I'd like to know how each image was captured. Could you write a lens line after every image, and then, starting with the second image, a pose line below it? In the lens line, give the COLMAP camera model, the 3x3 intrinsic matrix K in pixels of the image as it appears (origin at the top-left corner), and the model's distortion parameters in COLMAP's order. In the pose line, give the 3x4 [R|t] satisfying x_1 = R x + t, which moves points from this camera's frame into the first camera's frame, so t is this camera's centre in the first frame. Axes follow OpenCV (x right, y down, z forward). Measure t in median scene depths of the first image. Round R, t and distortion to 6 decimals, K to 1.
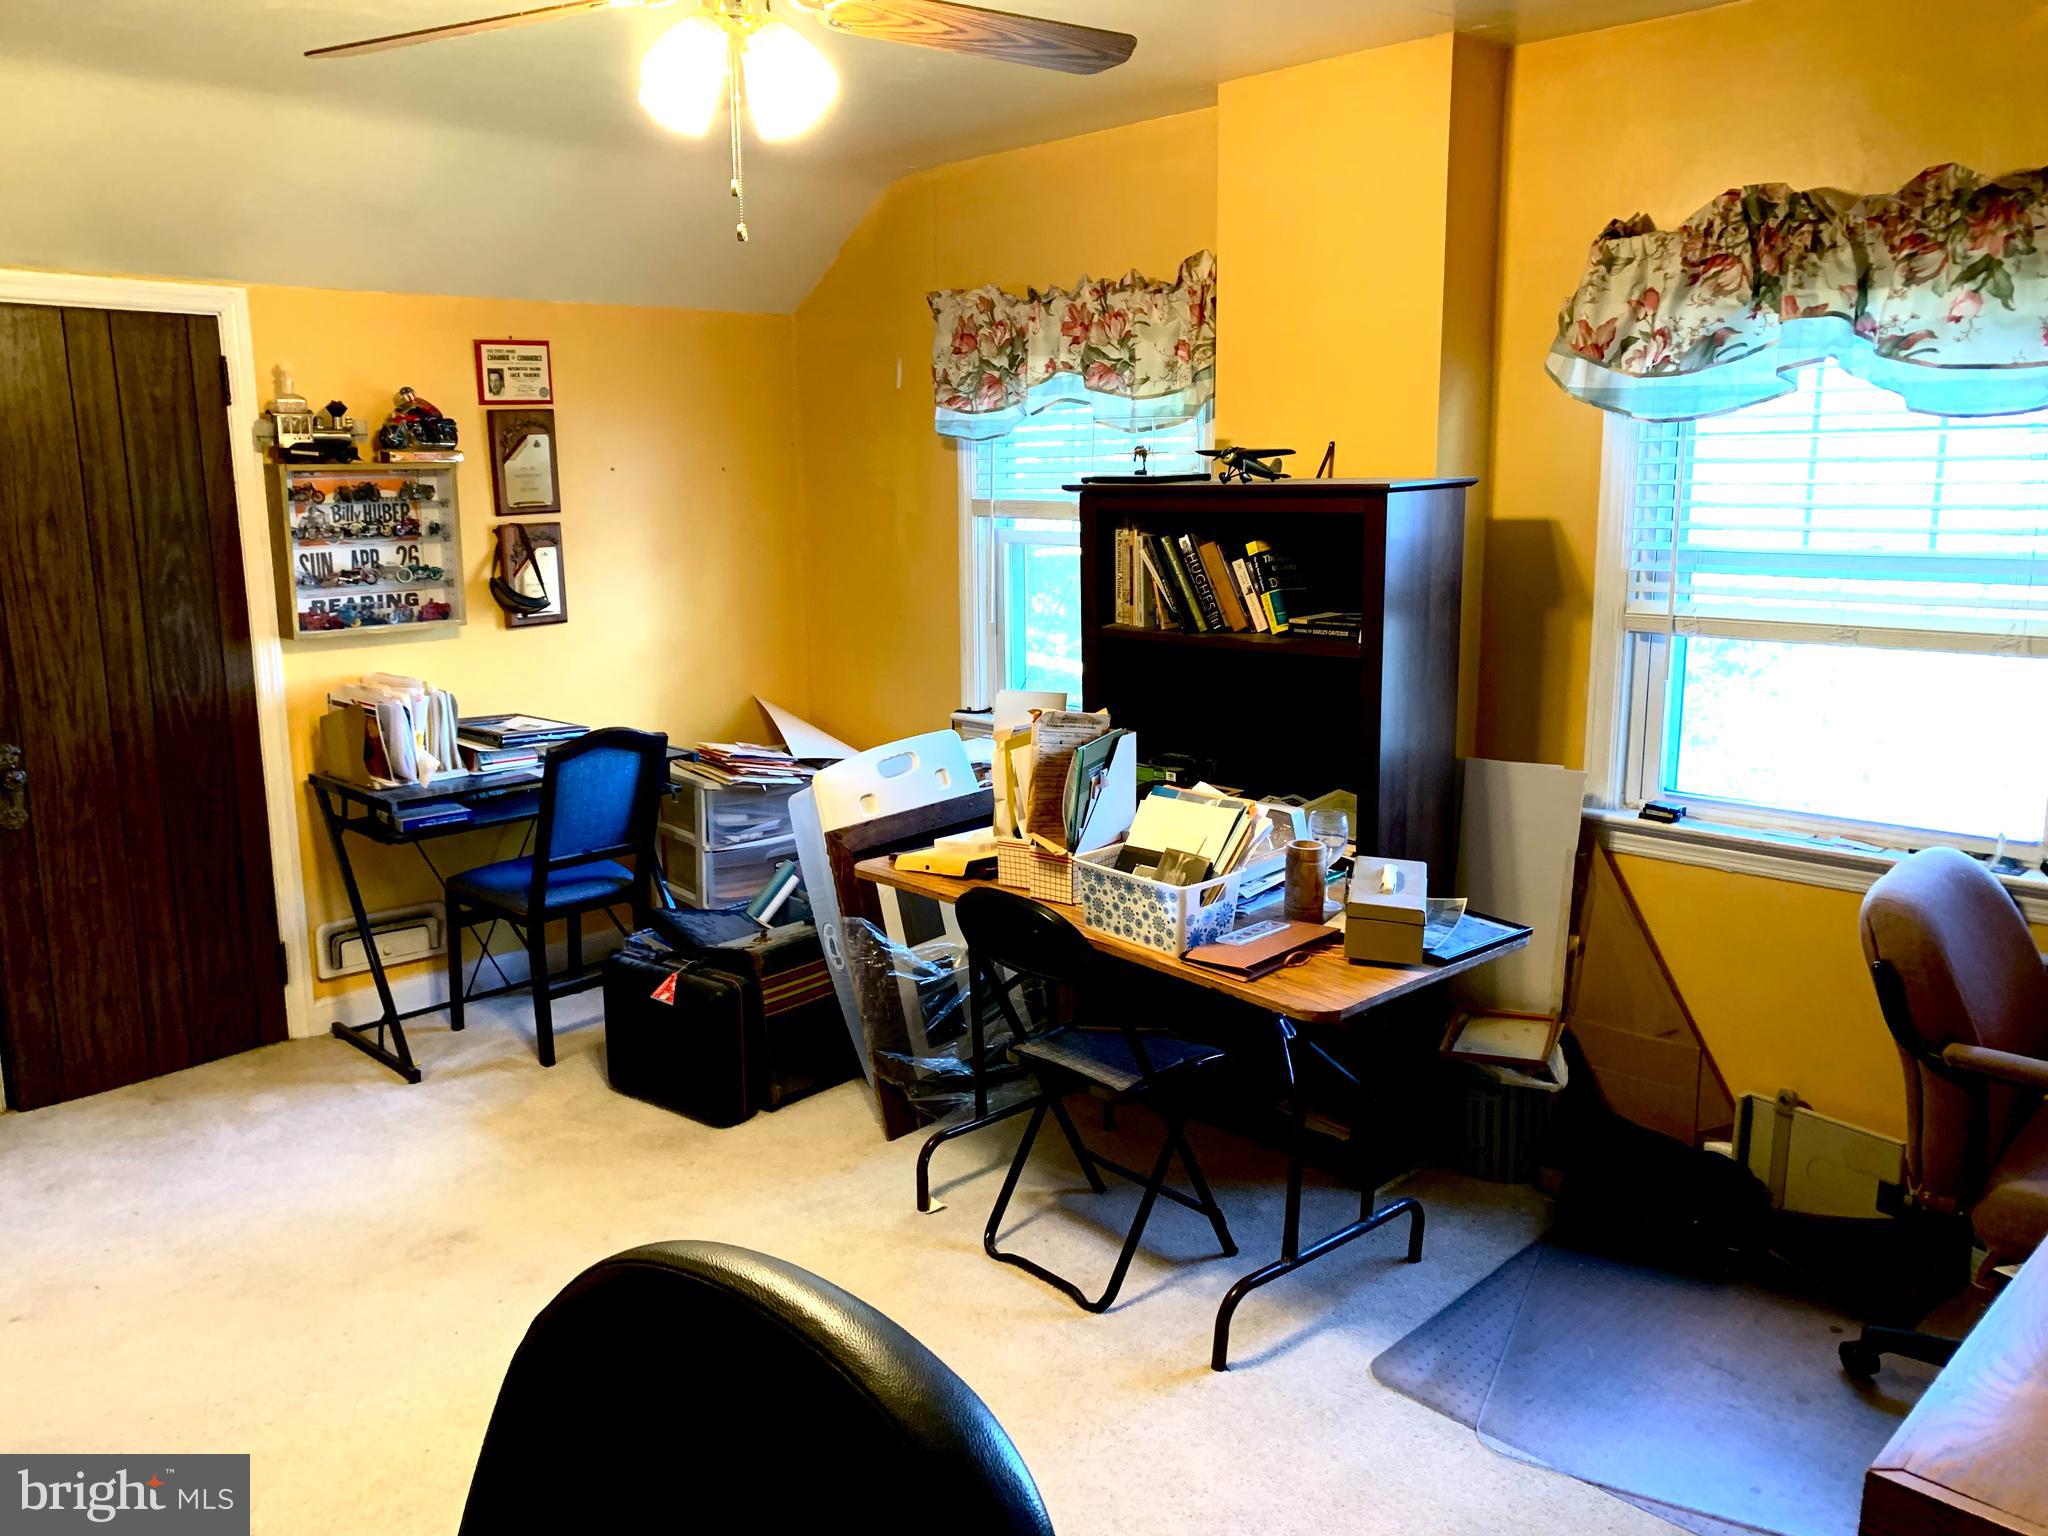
lens RADIAL K [[1591.6, 0, 1014.7], [0, 1591.6, 774.8], [0, 0, 1]] dist [0.026323, -0.035647]
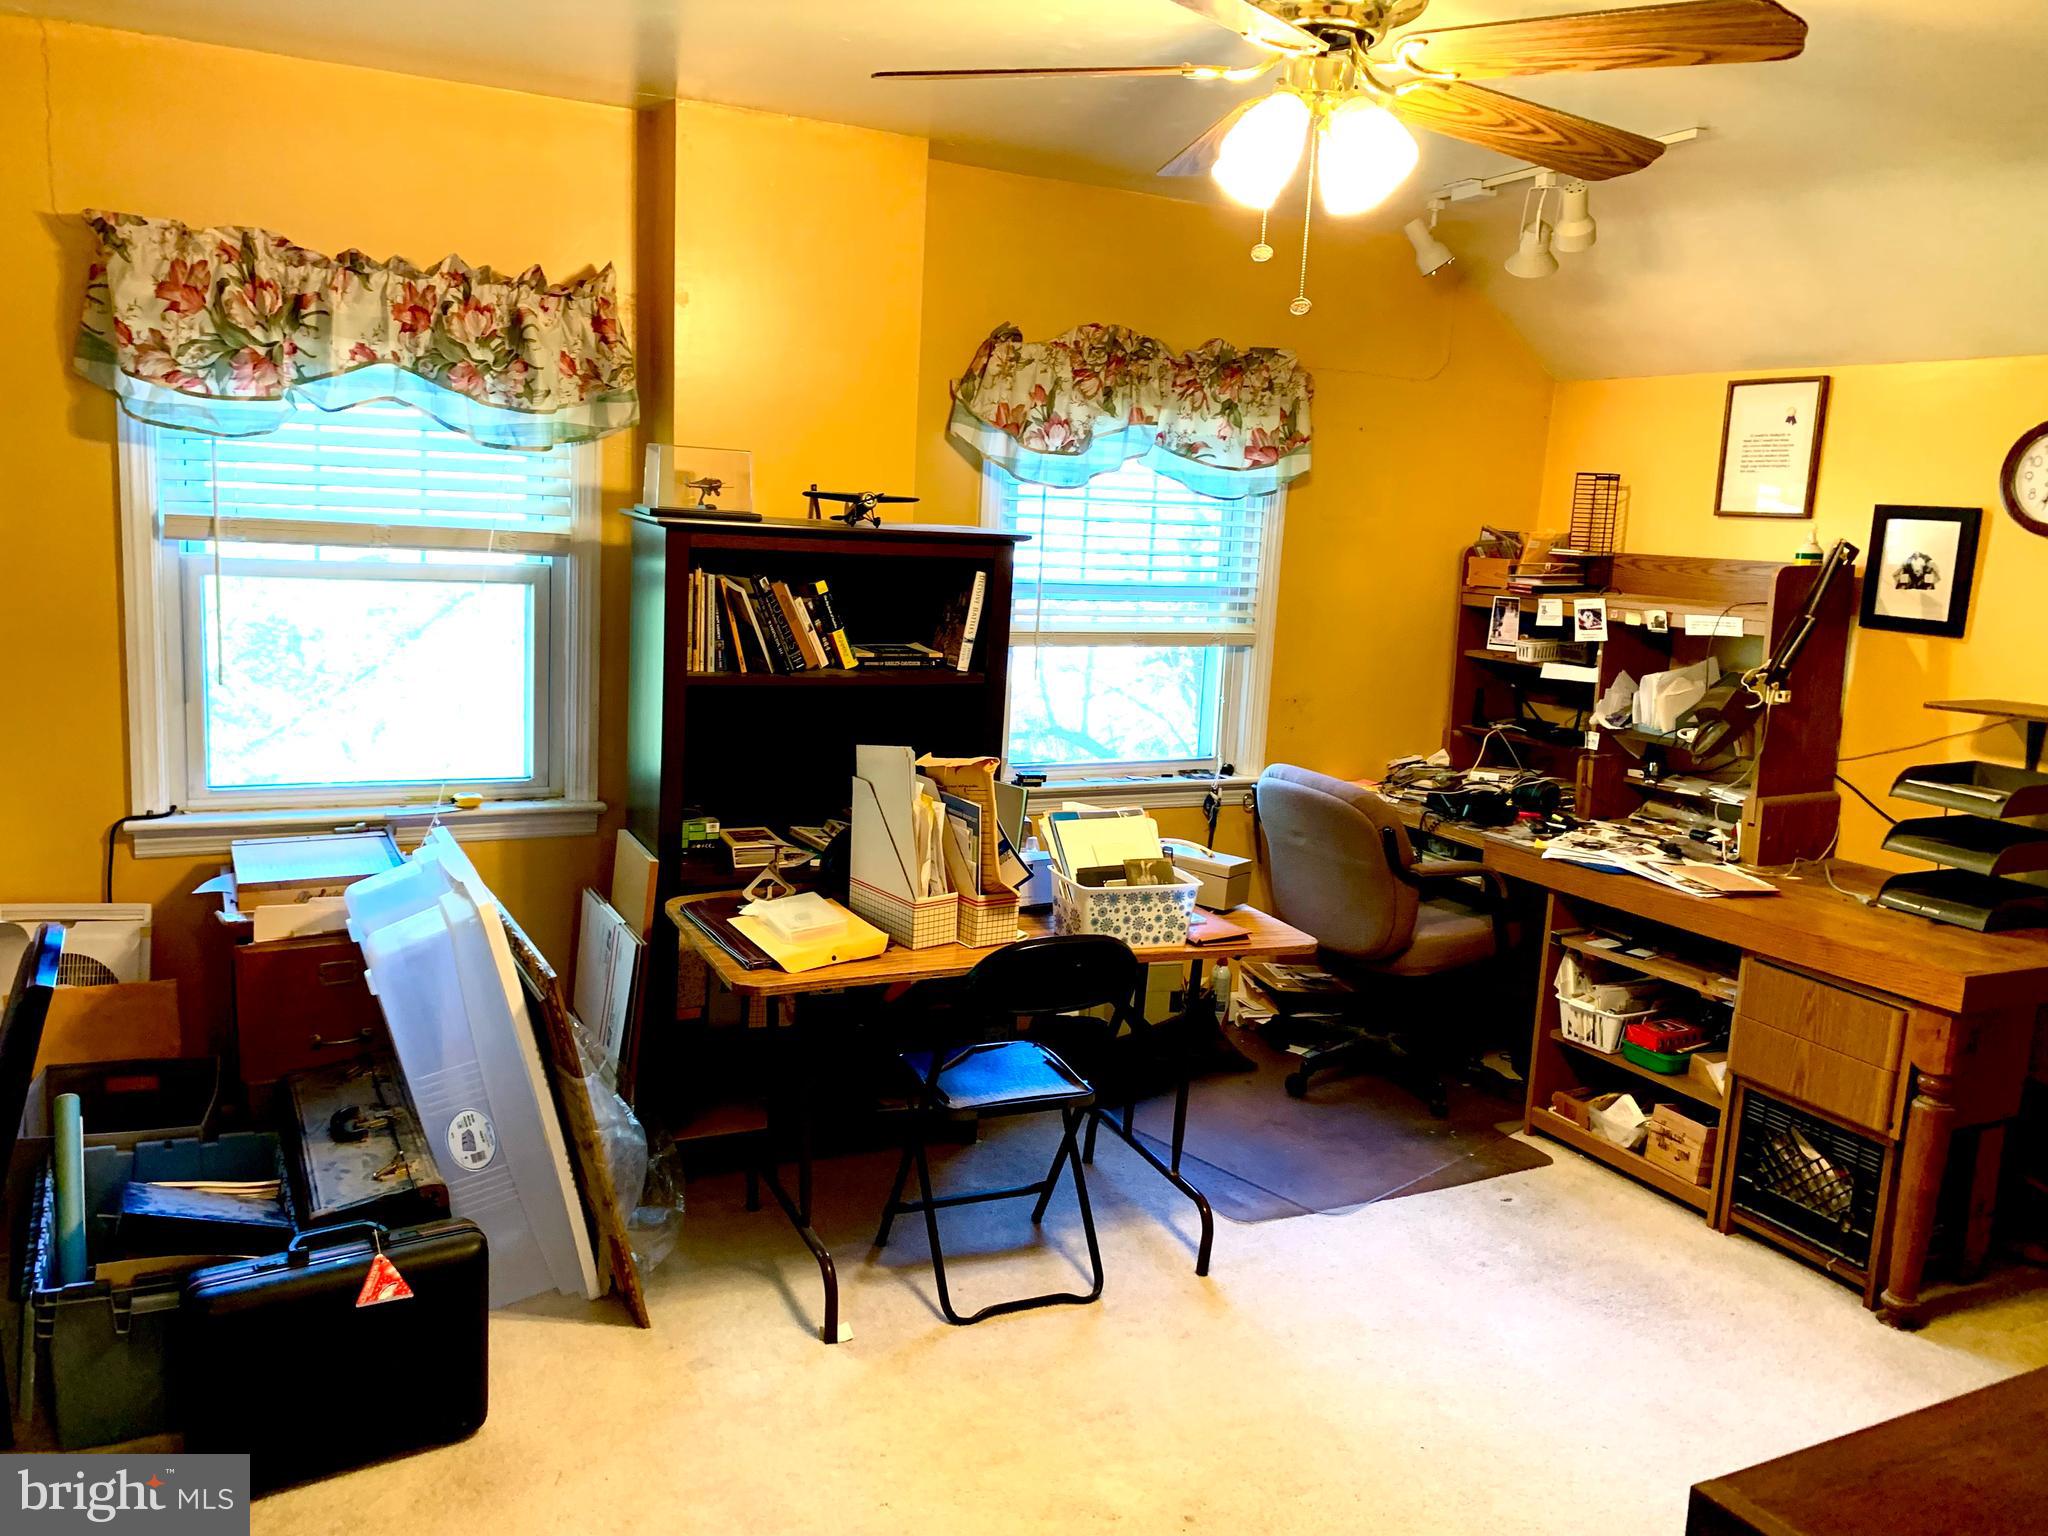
lens RADIAL K [[1591.6, 0, 1019.4], [0, 1591.6, 762.2], [0, 0, 1]] dist [0.026323, -0.035647]
pose [[0.290612, -0.129309, 0.948063, -0.838036], [0.127209, 0.987252, 0.095660, -0.118887], [-0.948347, 0.092802, 0.303356, 0.612468]]
